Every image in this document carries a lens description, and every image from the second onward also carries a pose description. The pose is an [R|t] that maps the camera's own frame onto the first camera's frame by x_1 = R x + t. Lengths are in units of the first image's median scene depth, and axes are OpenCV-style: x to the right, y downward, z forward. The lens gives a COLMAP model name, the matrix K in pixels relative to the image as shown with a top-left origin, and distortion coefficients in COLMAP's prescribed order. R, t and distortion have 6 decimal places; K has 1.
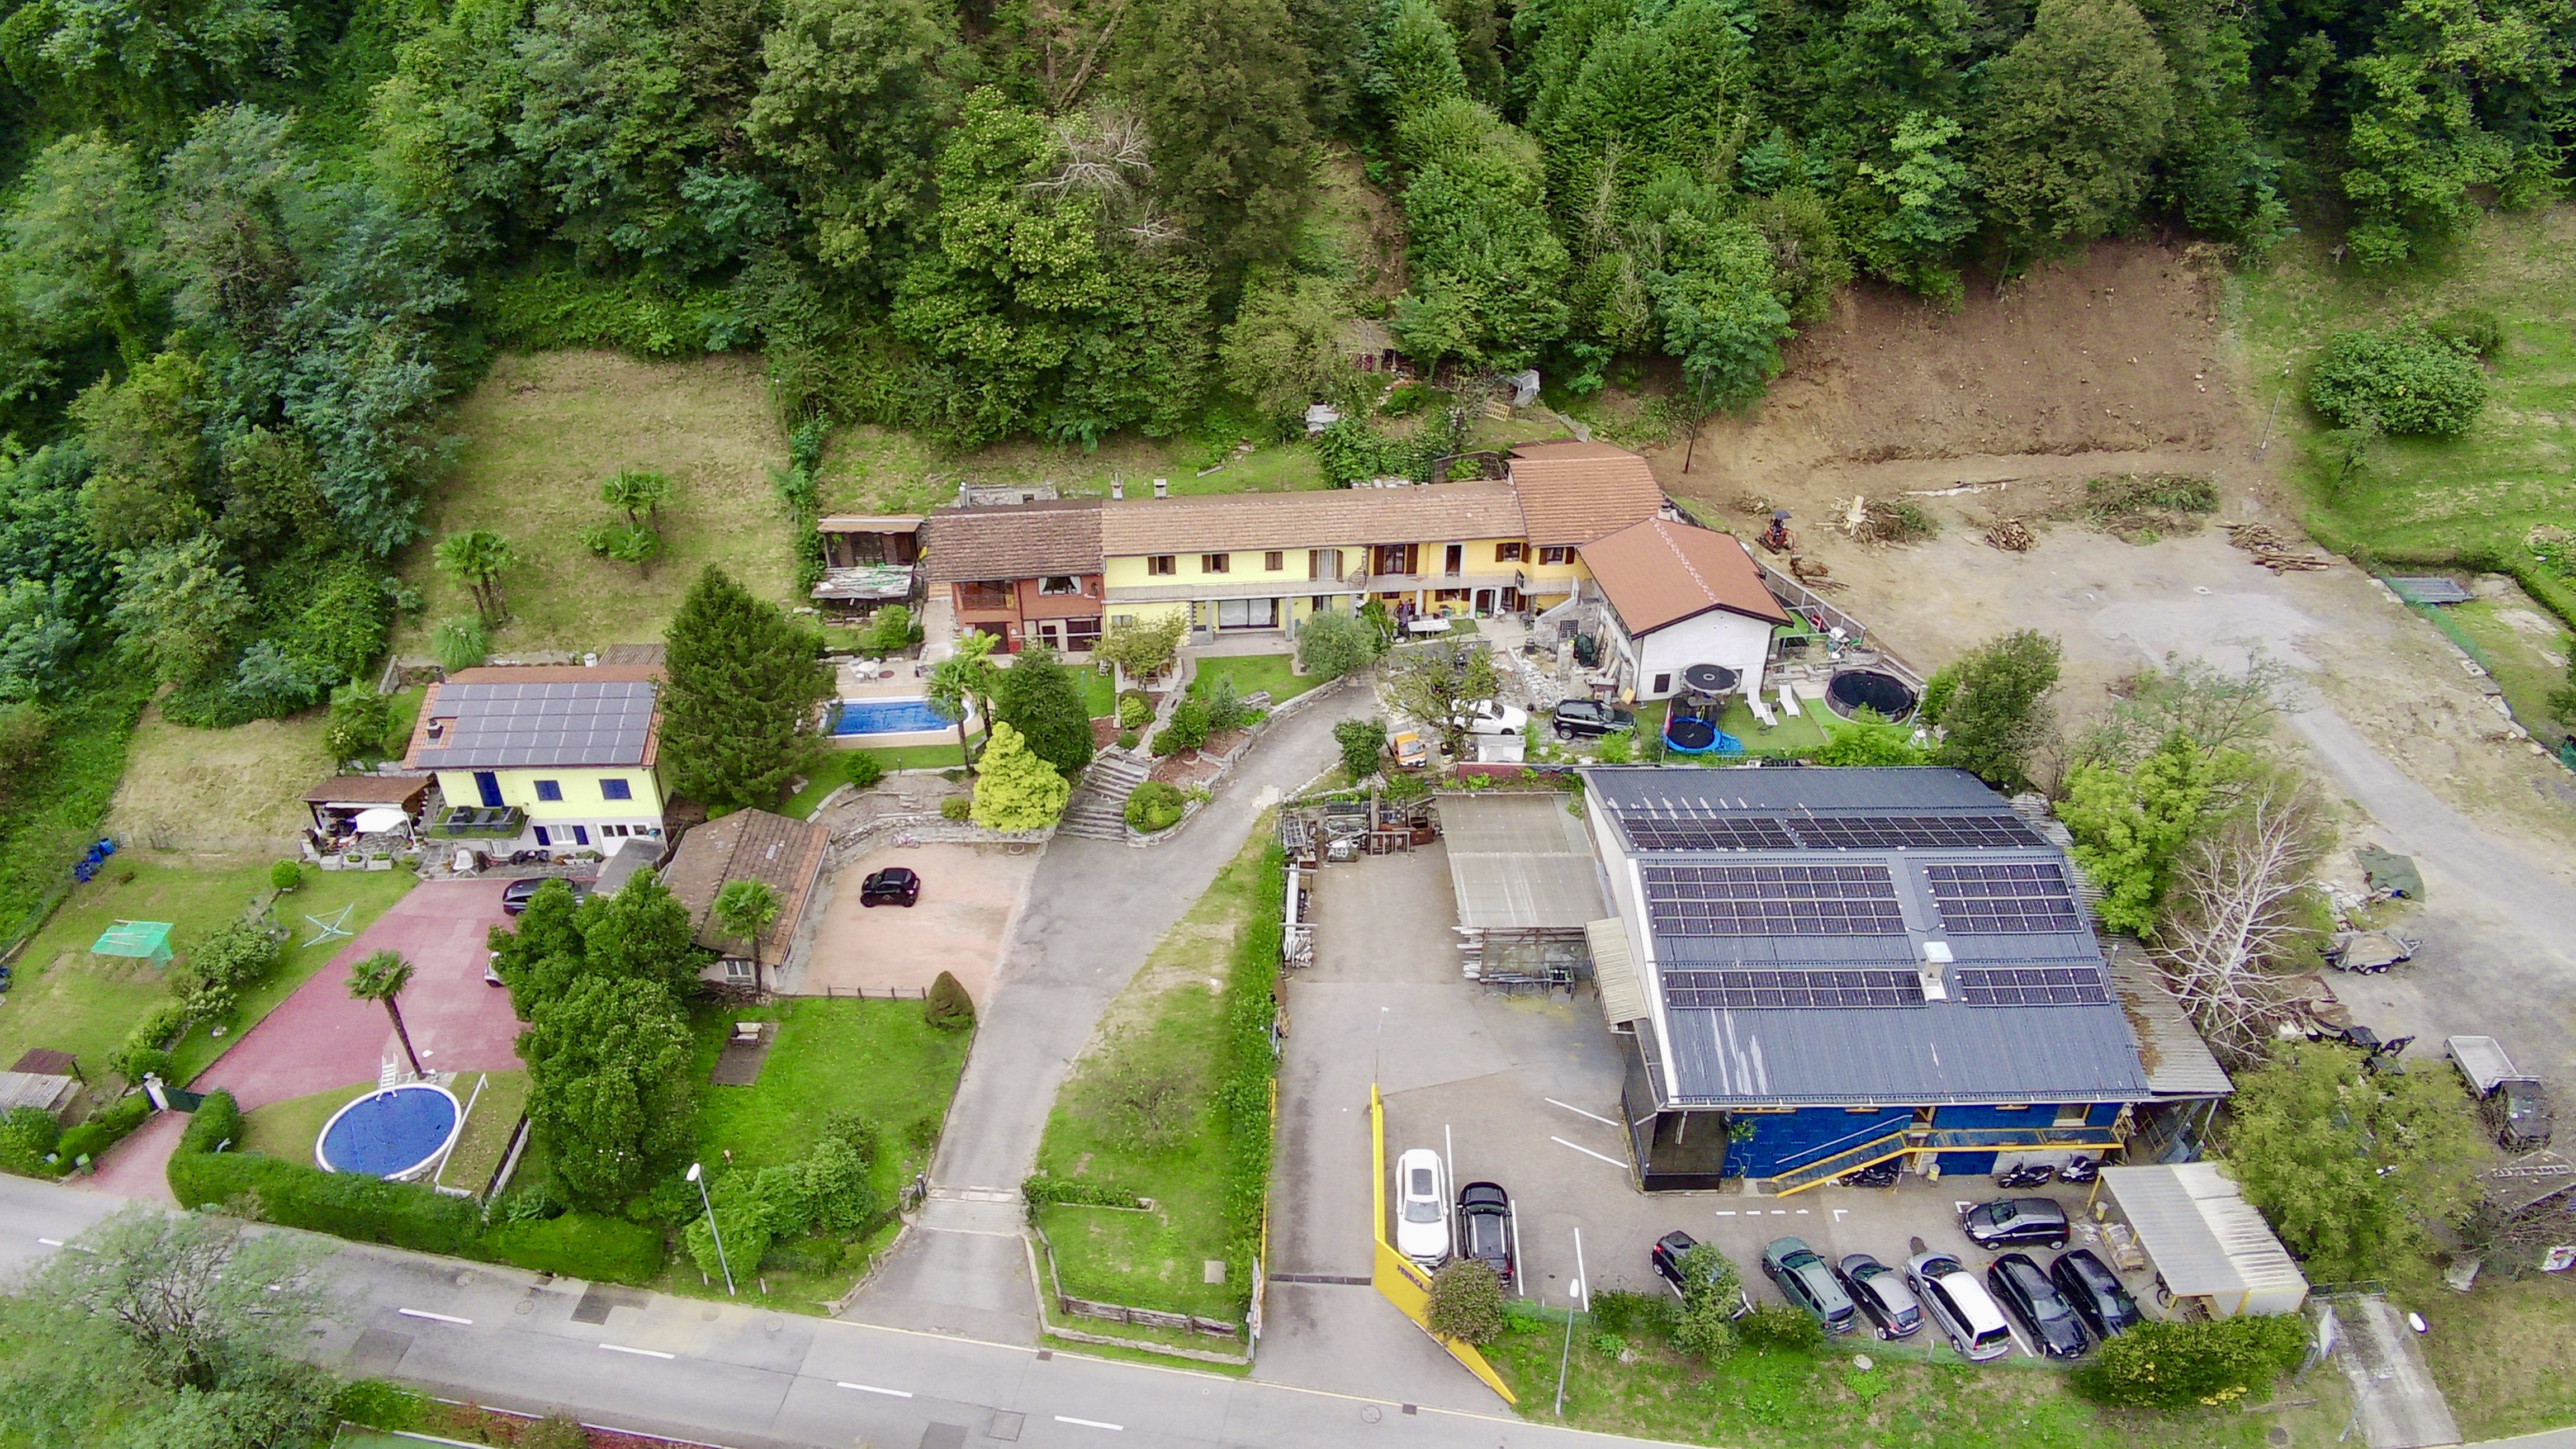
lens RADIAL K [[1702.1, 0, 1301.7], [0, 1702.1, 715.7], [0, 0, 1]] dist [0.105772, -0.224869]
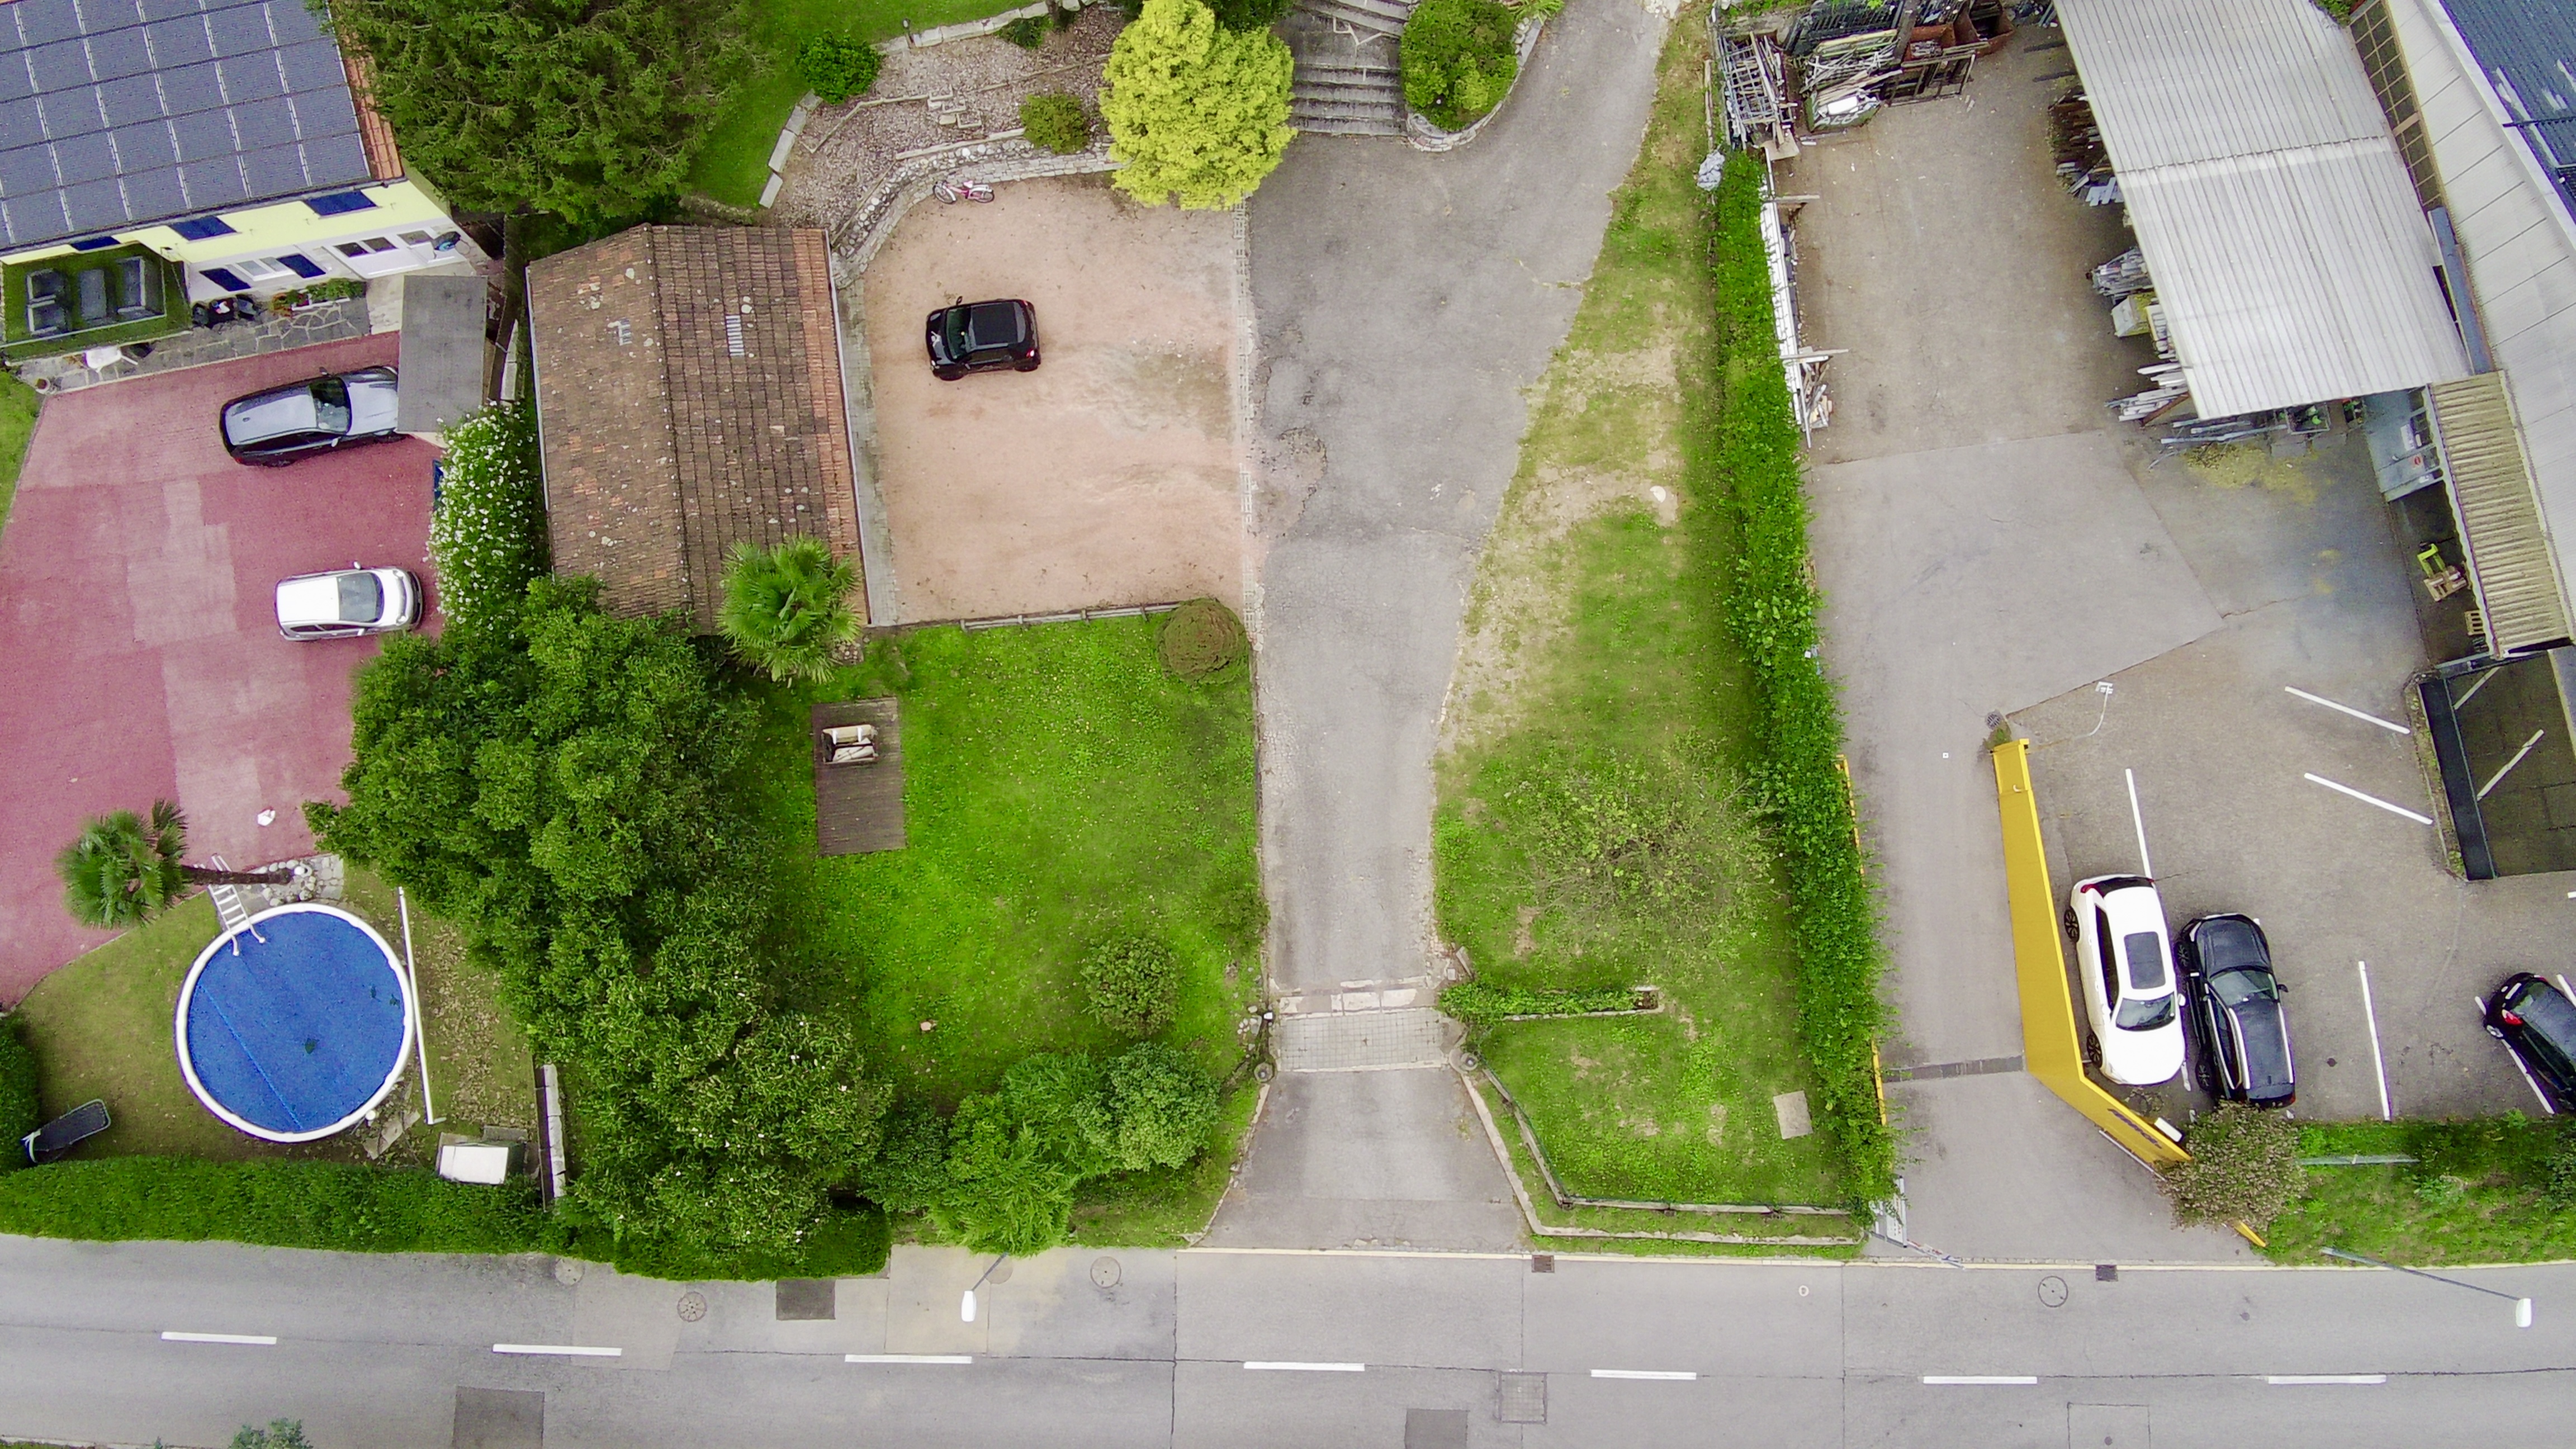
lens RADIAL K [[1702.1, 0, 1301.7], [0, 1702.1, 715.7], [0, 0, 1]] dist [0.105772, -0.224869]
pose [[0.989324, -0.141309, 0.035629, -0.197376], [0.068193, 0.664956, 0.743762, -0.212242], [-0.128792, -0.733393, 0.667494, 0.620546]]
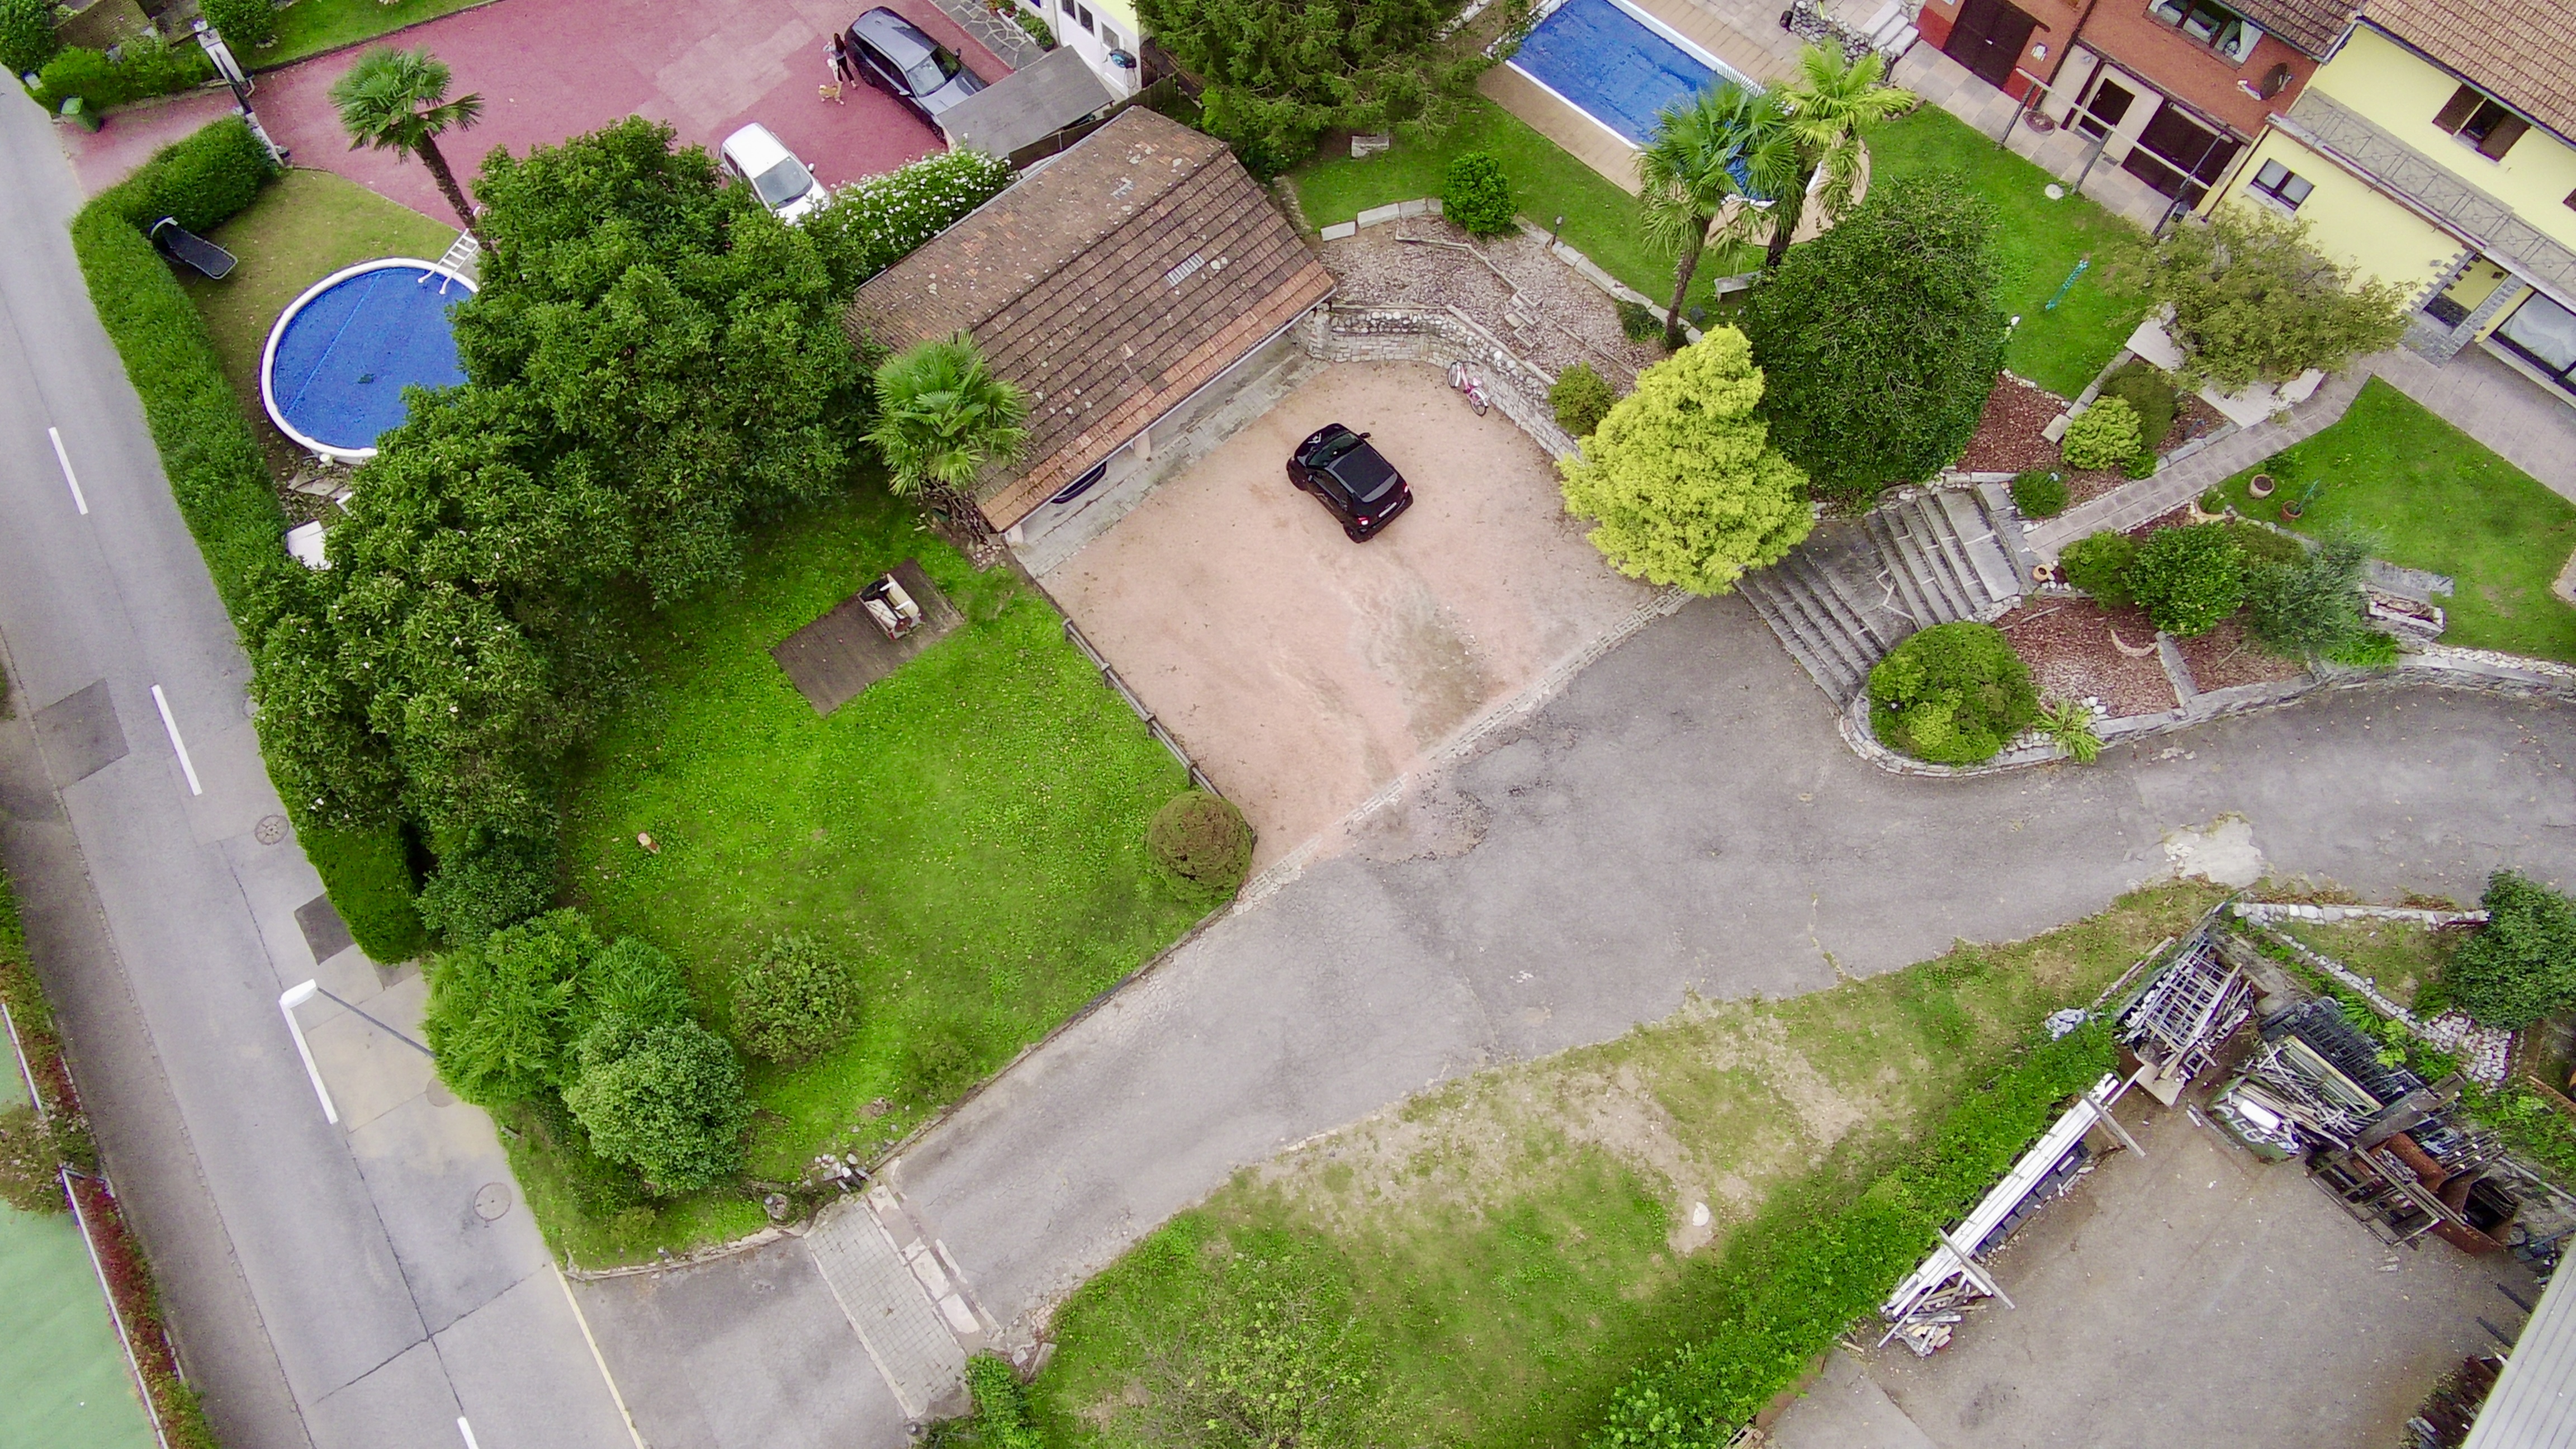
lens RADIAL K [[1702.1, 0, 1301.7], [0, 1702.1, 715.7], [0, 0, 1]] dist [0.105772, -0.224869]
pose [[0.679512, 0.671819, -0.294826, -0.077097], [-0.433482, 0.691852, 0.577438, -0.125317], [0.591910, -0.264574, 0.761343, 0.682419]]
